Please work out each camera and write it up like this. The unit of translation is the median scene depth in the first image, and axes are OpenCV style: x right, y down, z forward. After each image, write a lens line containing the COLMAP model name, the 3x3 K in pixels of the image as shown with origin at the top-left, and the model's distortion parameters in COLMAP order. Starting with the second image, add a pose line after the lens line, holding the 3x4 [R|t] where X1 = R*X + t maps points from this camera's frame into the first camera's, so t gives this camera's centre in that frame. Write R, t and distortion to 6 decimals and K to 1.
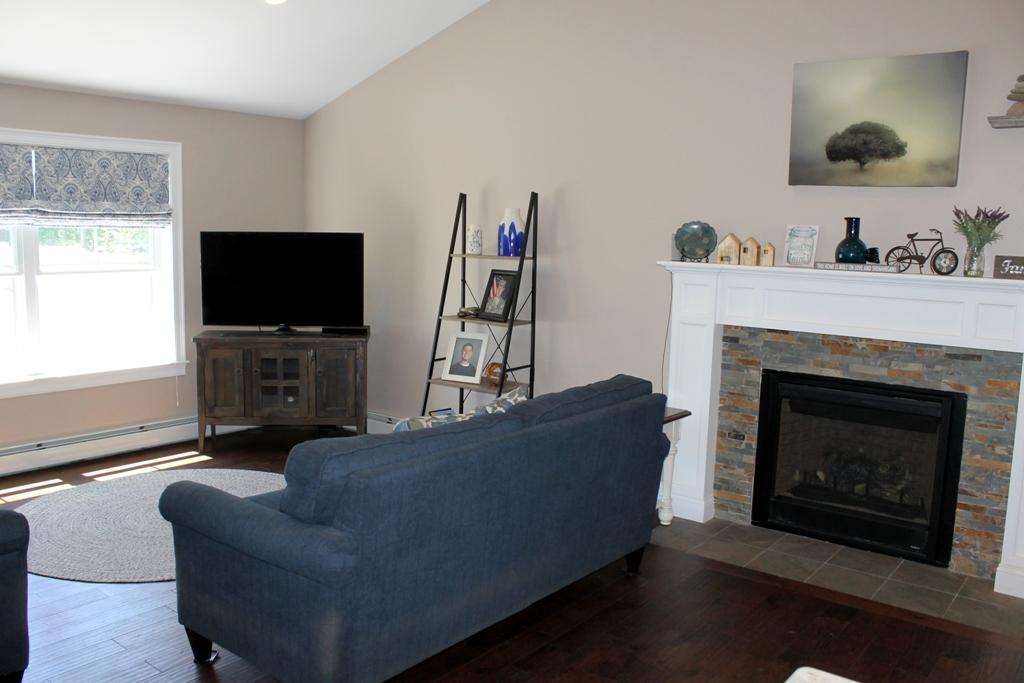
lens RADIAL K [[866.7, 0, 512.0], [0, 866.7, 341.5], [0, 0, 1]] dist [-0.157987, 0.142557]
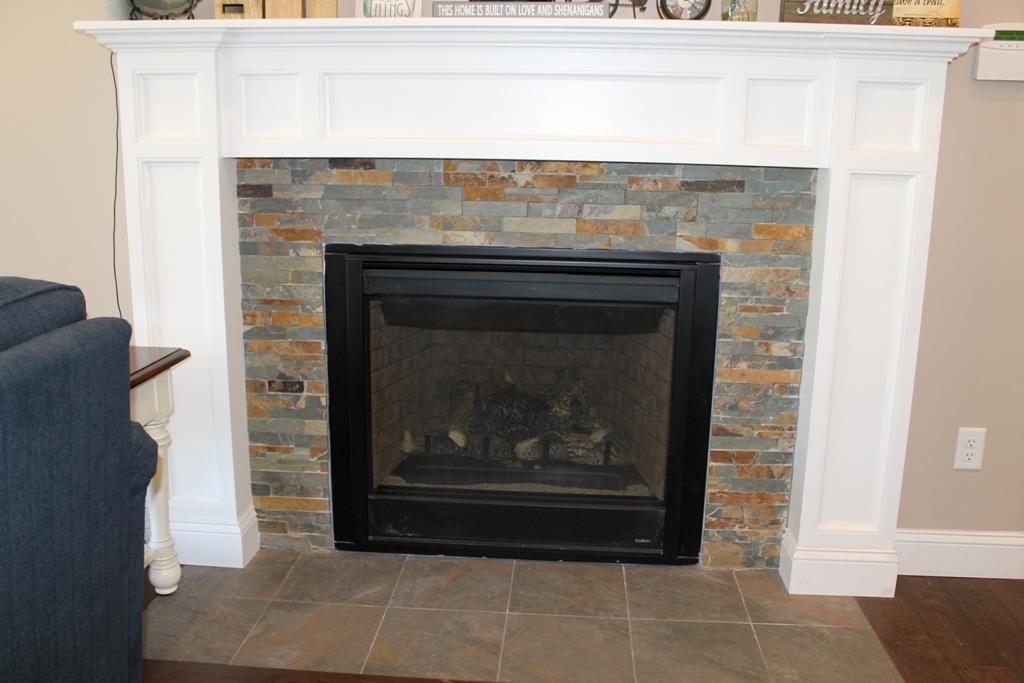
lens RADIAL K [[897.5, 0, 512.0], [0, 897.5, 341.5], [0, 0, 1]] dist [-0.125623, 0.008846]
pose [[0.827472, -0.130201, 0.546203, 0.098225], [0.075945, 0.989758, 0.120881, 0.034774], [-0.556348, -0.058544, 0.828885, 0.536207]]
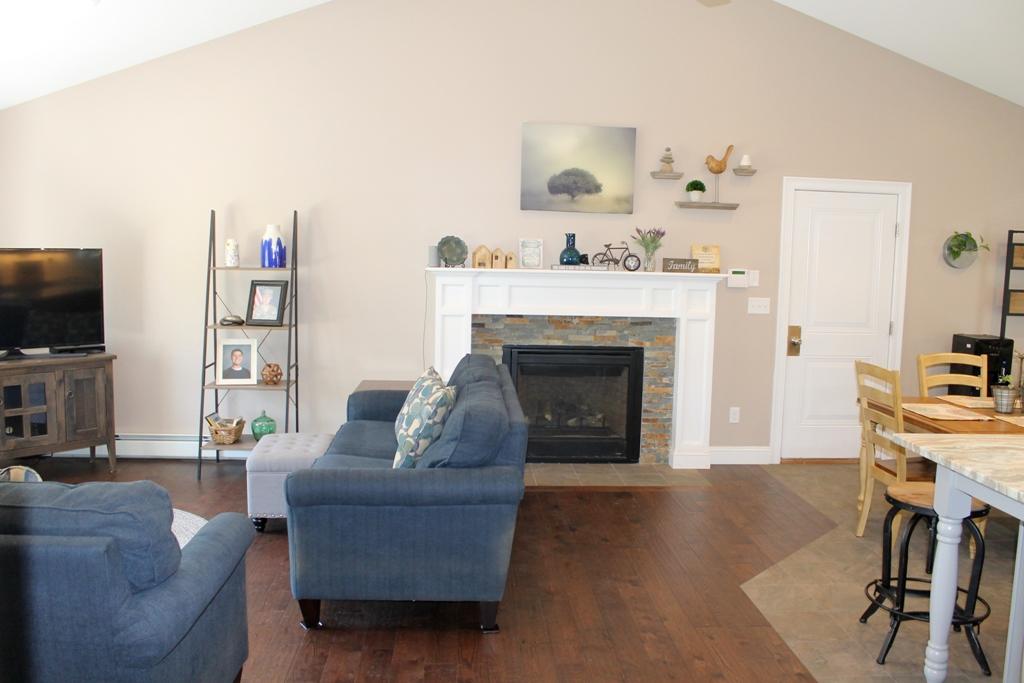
lens RADIAL K [[866.7, 0, 512.0], [0, 866.7, 341.5], [0, 0, 1]] dist [-0.157987, 0.142557]
pose [[0.750816, -0.079258, 0.655739, -0.621935], [0.082018, 0.996278, 0.026508, -0.009290], [-0.655399, 0.033880, 0.754523, -0.042402]]
